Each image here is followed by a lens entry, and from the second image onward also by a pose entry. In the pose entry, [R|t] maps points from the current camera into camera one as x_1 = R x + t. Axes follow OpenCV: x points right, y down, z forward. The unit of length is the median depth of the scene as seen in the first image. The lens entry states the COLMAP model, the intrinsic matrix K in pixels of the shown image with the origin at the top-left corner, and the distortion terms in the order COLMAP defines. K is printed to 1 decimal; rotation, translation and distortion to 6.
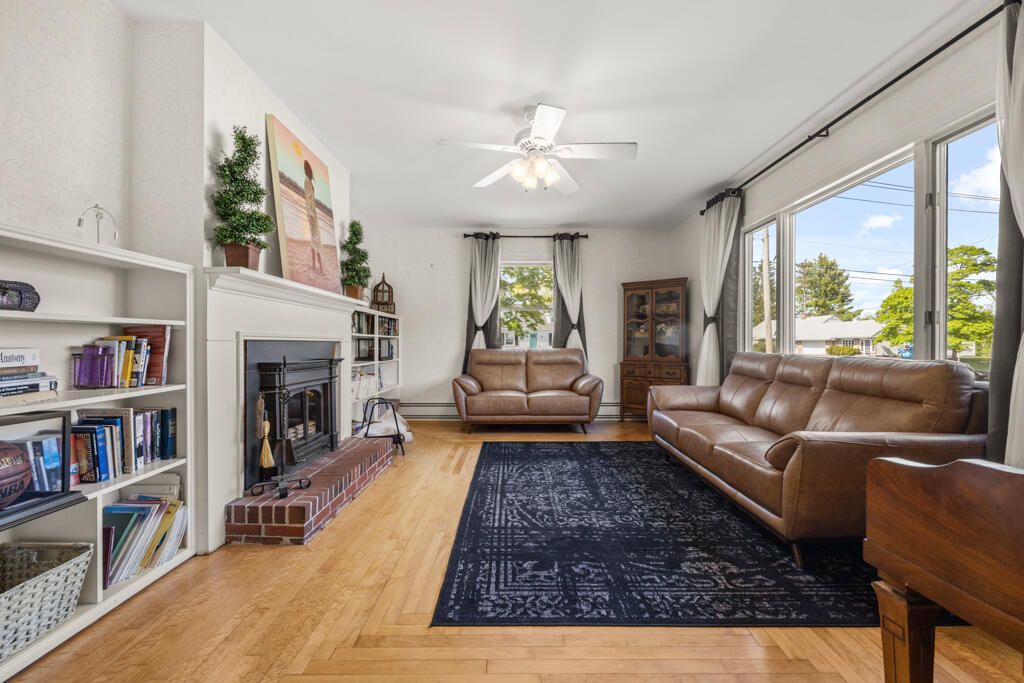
lens RADIAL K [[411.0, 0, 517.4], [0, 411.0, 341.5], [0, 0, 1]] dist [-0.000679, -0.000202]
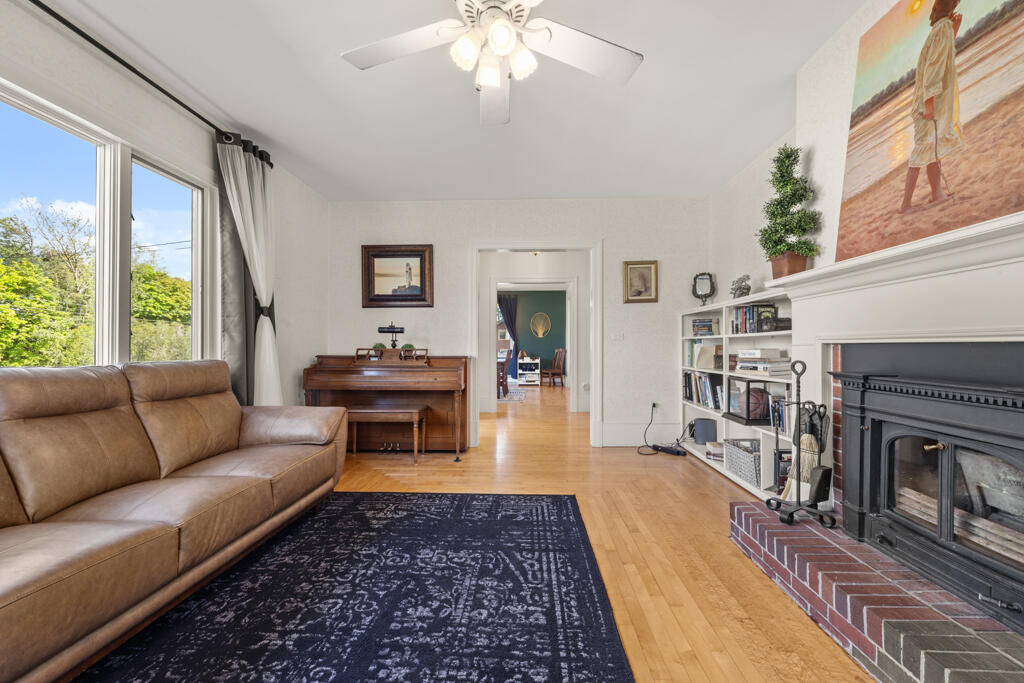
lens RADIAL K [[411.0, 0, 517.4], [0, 411.0, 341.5], [0, 0, 1]] dist [-0.000679, -0.000202]
pose [[-0.999172, 0.001043, 0.040679, -0.009239], [0.000323, 0.999843, -0.017694, 0.004775], [-0.040692, -0.017667, -0.999016, 1.149715]]
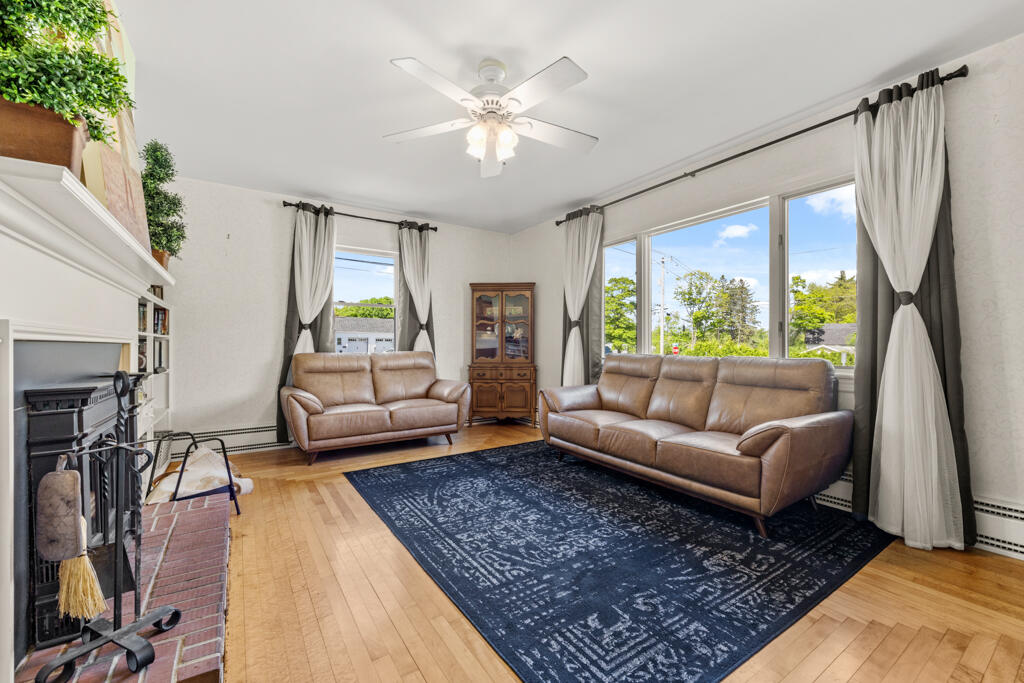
lens RADIAL K [[407.7, 0, 512.0], [0, 407.7, 341.5], [0, 0, 1]] dist [-0.000168, -0.000047]
pose [[0.837671, 0.003470, 0.546164, -0.271110], [-0.000847, 0.999987, -0.005054, -0.000401], [-0.546175, 0.003771, 0.837663, 0.208079]]
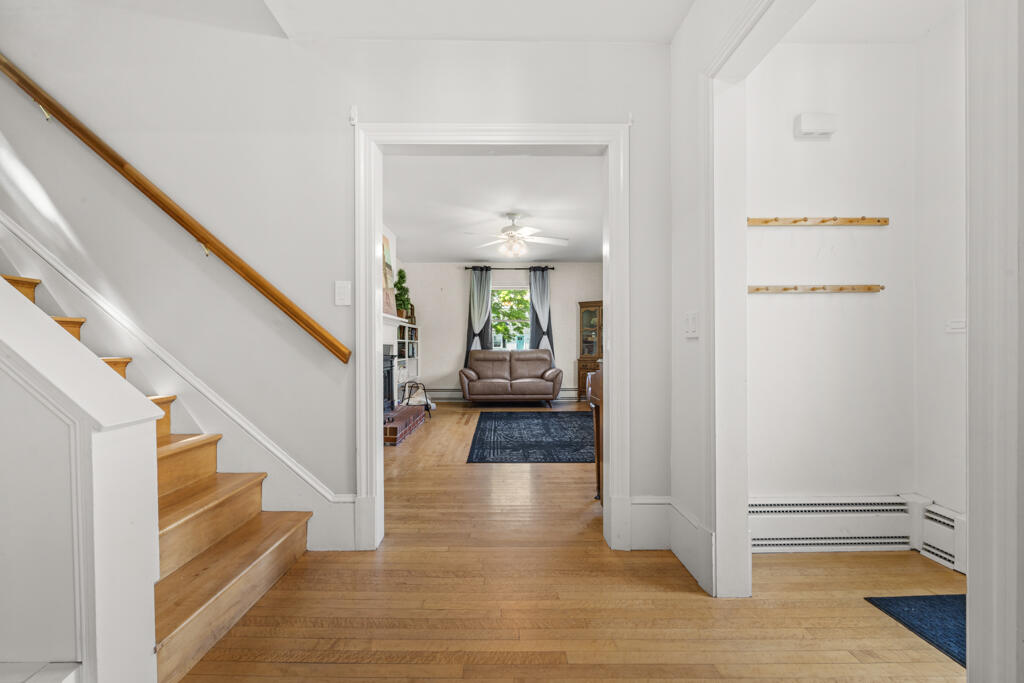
lens RADIAL K [[411.0, 0, 517.4], [0, 411.0, 341.5], [0, 0, 1]] dist [-0.000679, -0.000202]
pose [[0.999553, -0.002986, 0.029746, 0.006593], [0.003139, 0.999982, -0.005119, -0.003153], [-0.029730, 0.005210, 0.999544, -0.567967]]
